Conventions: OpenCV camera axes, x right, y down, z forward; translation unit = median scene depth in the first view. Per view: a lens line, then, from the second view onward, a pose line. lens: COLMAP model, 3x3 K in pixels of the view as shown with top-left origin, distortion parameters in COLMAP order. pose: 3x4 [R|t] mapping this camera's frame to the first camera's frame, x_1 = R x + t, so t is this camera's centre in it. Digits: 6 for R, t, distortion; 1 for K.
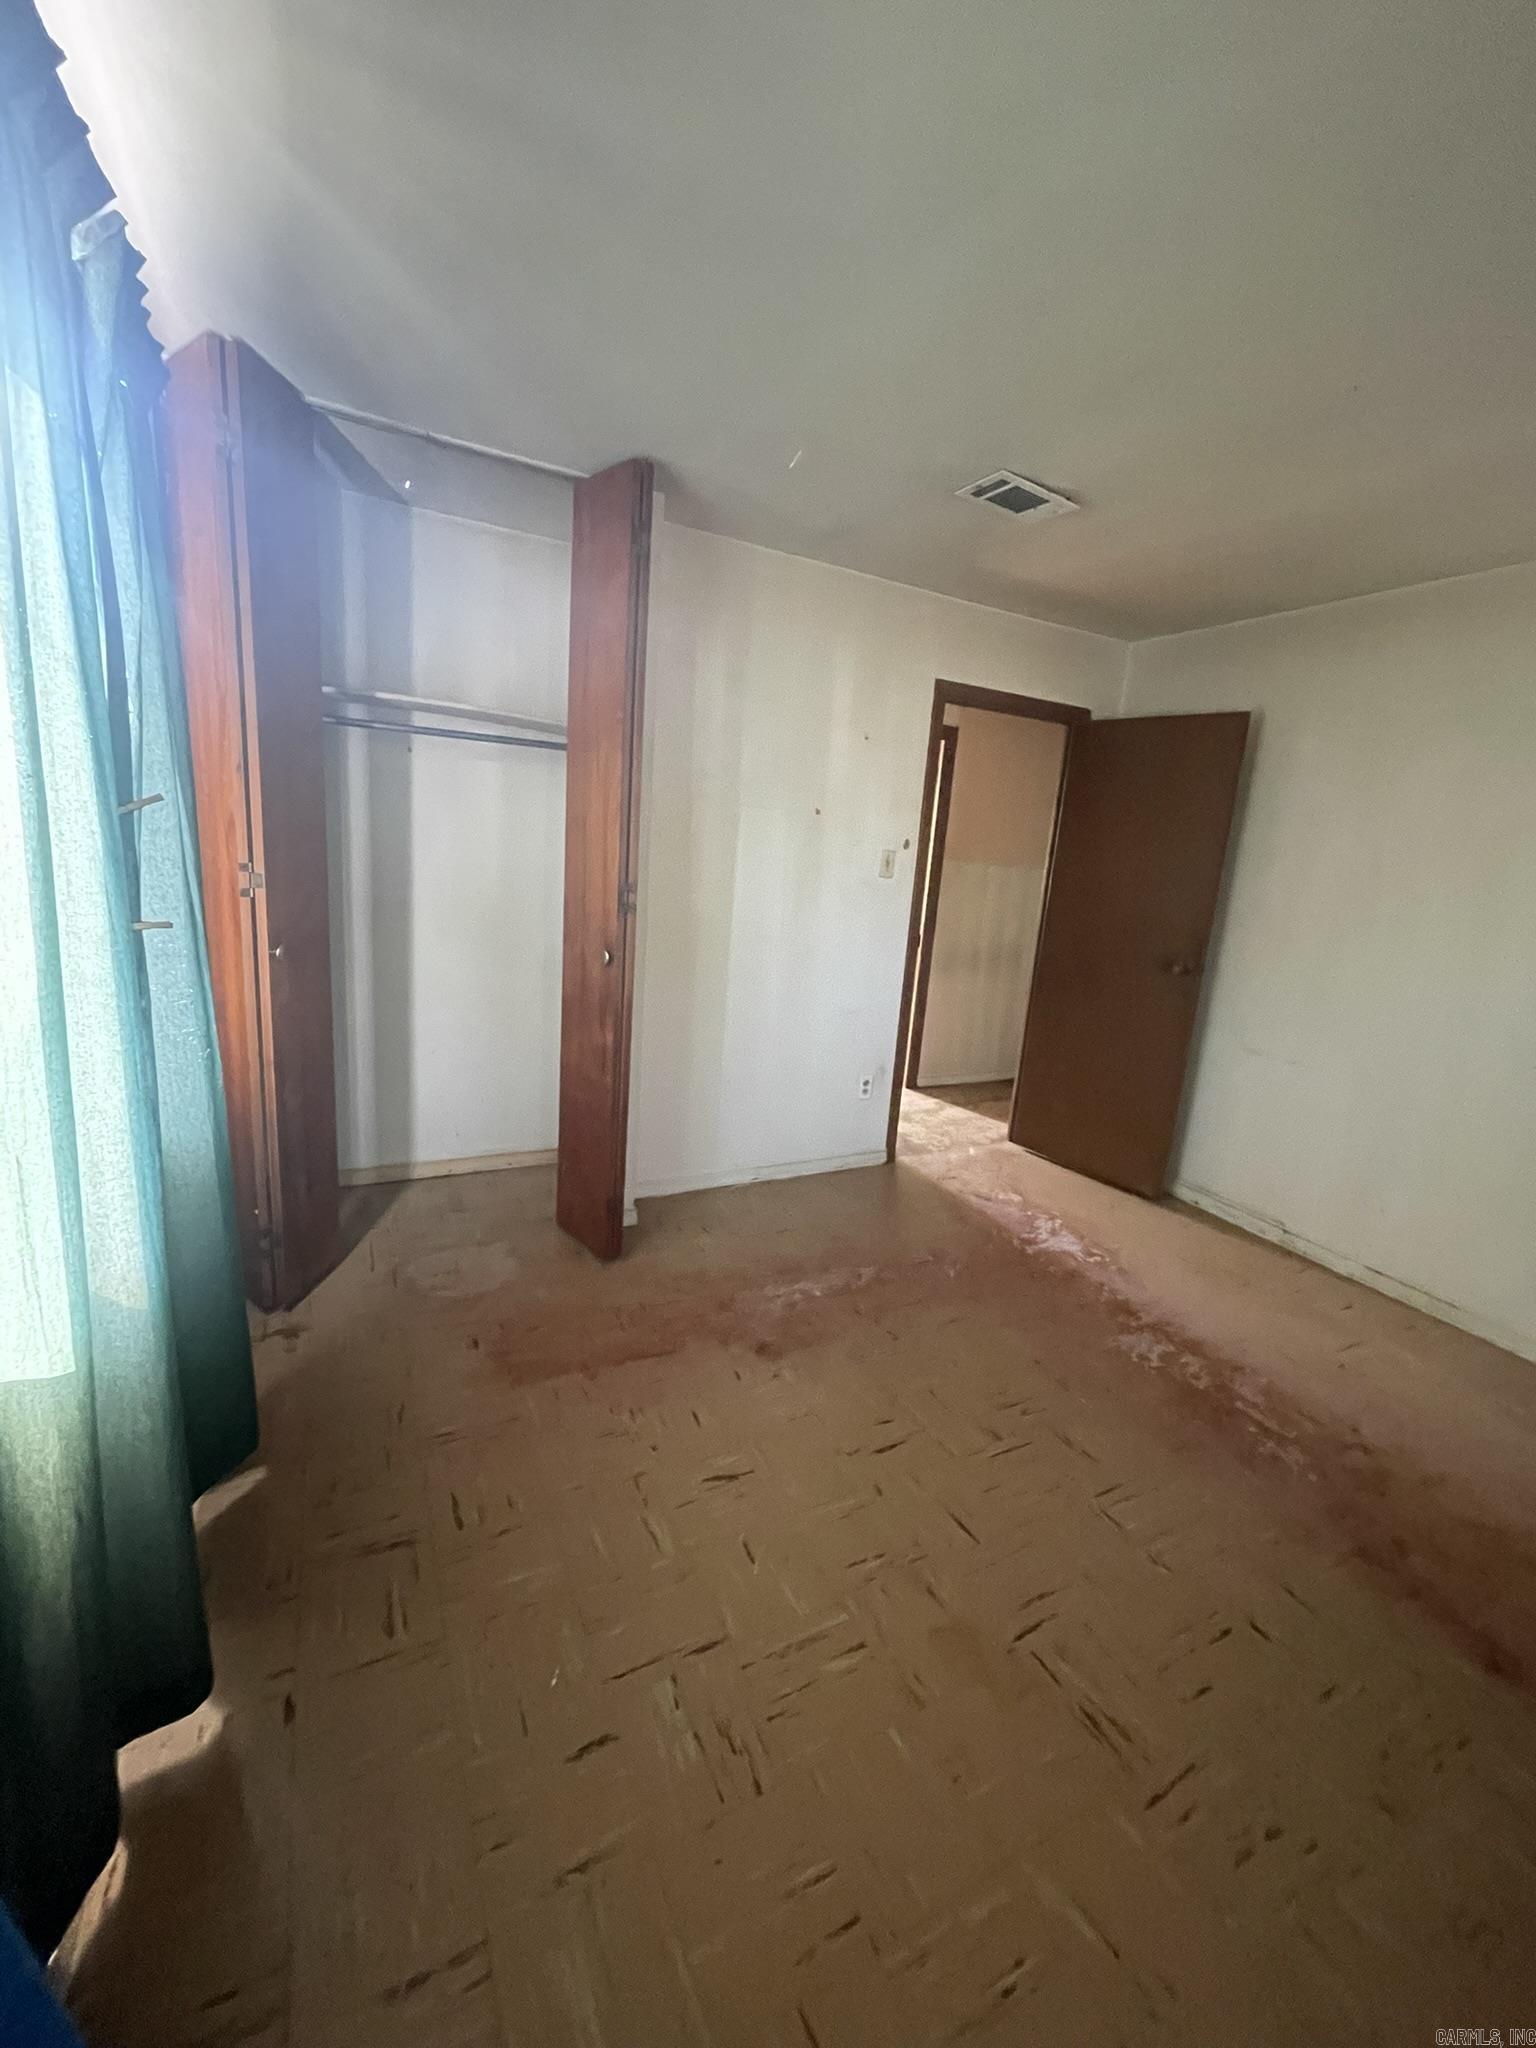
lens RADIAL K [[831.4, 0, 773.5], [0, 831.4, 1025.0], [0, 0, 1]] dist [-0.003689, 0.000290]
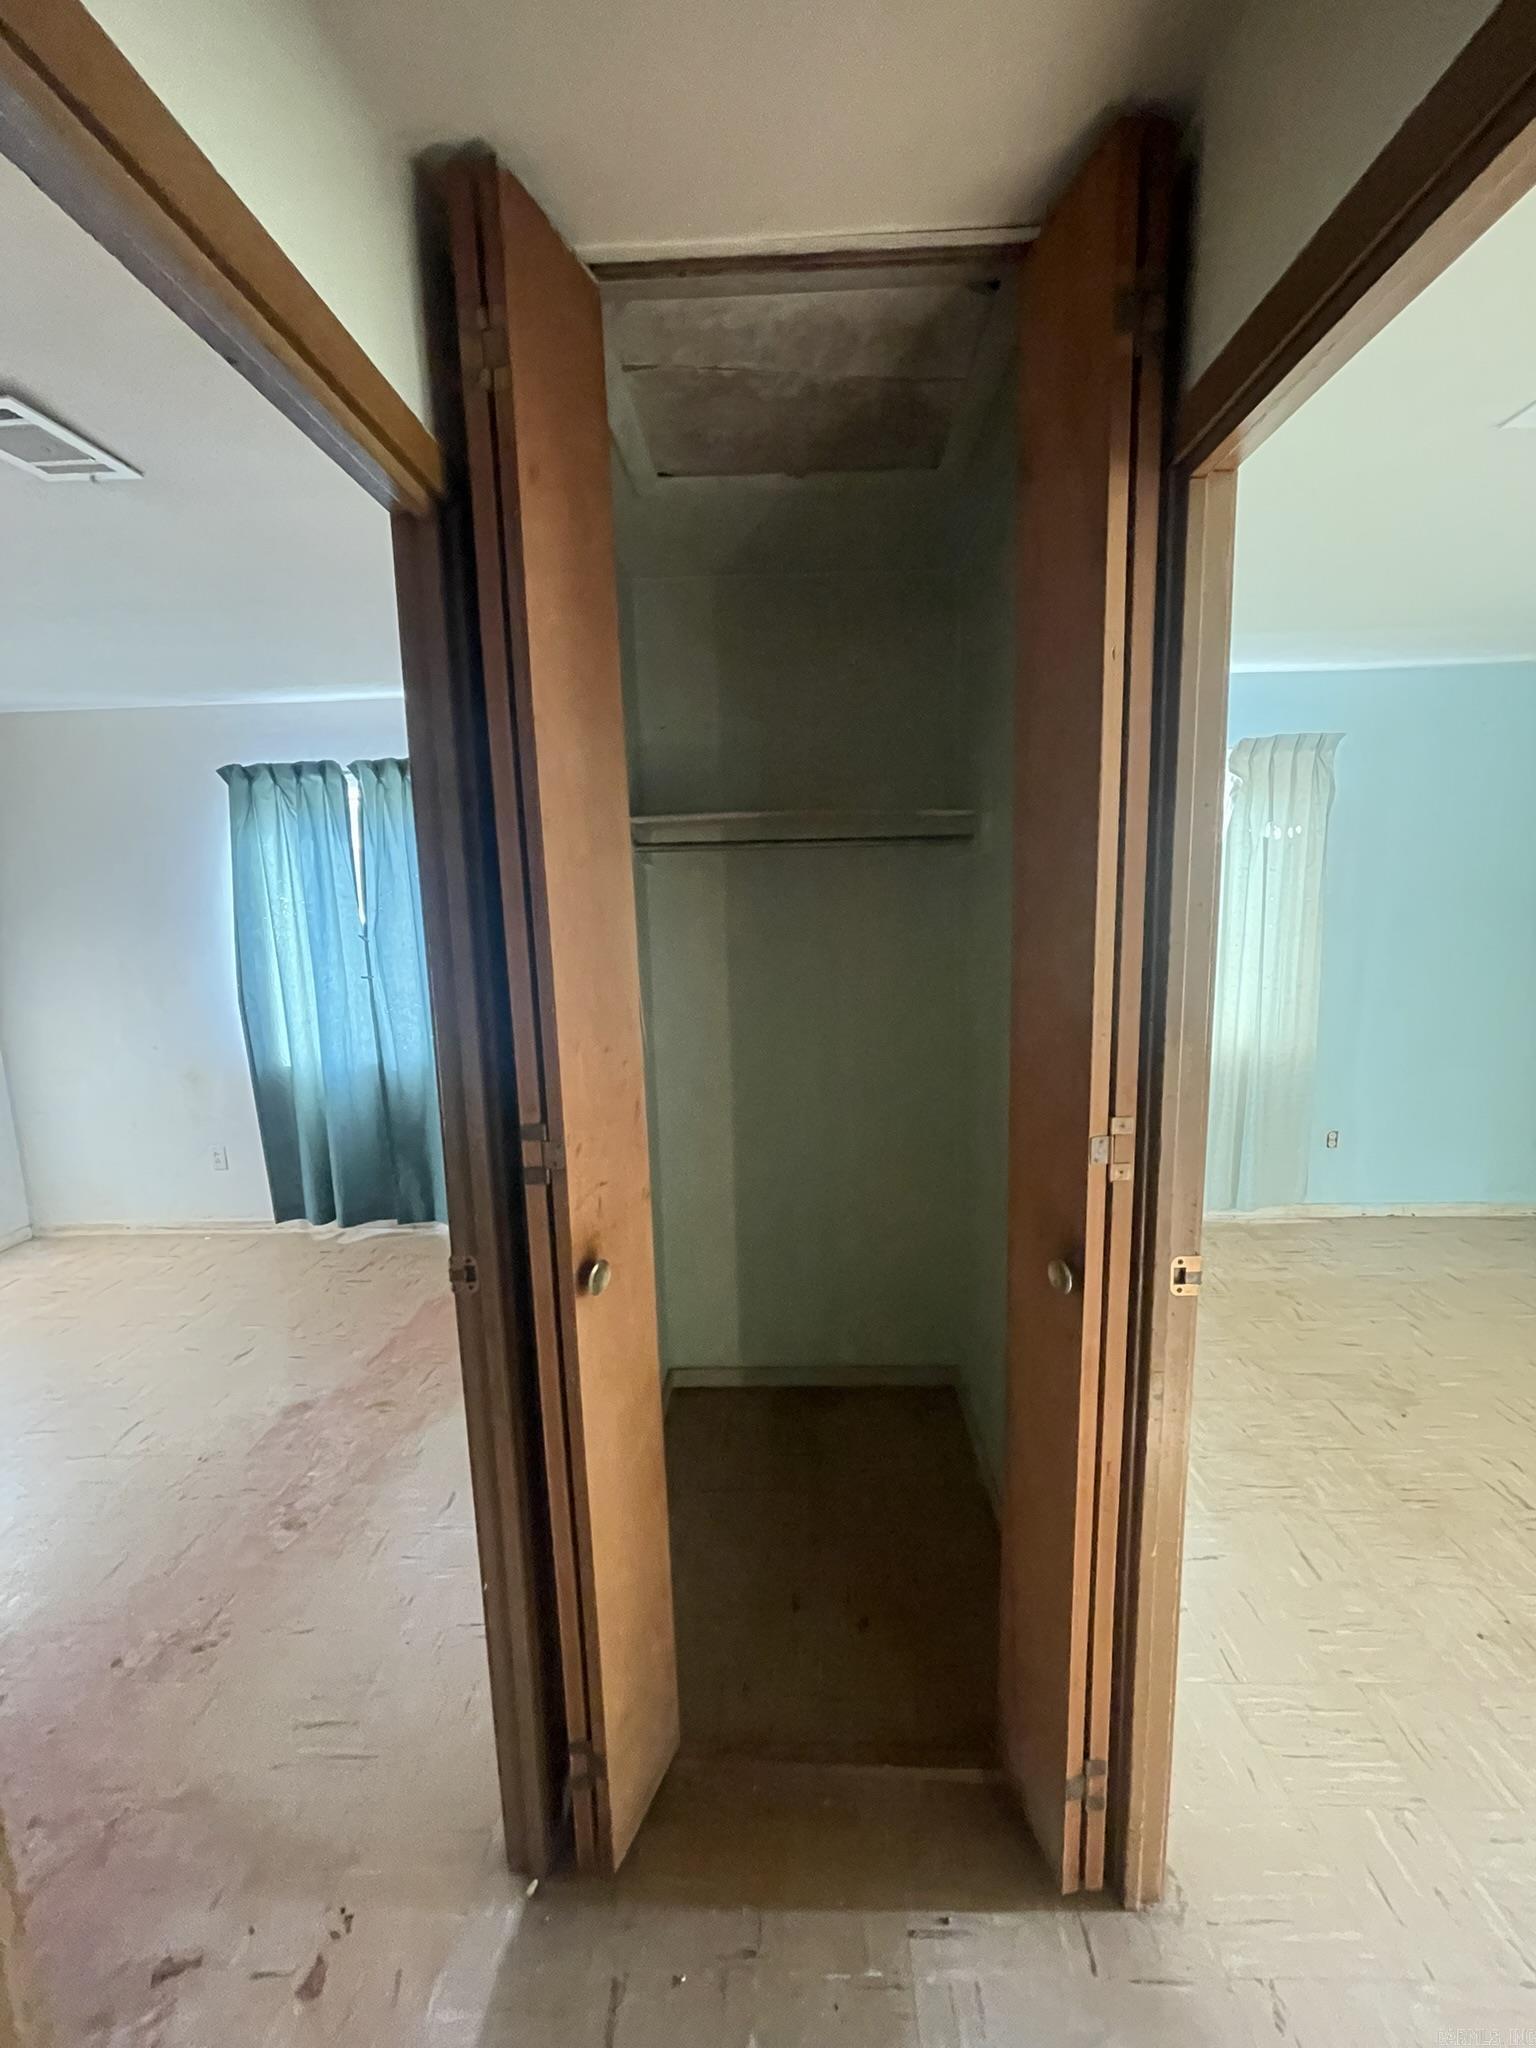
lens RADIAL K [[831.4, 0, 776.1], [0, 831.4, 1019.9], [0, 0, 1]] dist [-0.003689, 0.000290]
pose [[-0.479205, 0.068109, -0.875056, 0.609907], [-0.184982, 0.966754, 0.176548, -0.410490], [0.857988, 0.246472, -0.450674, 1.901041]]
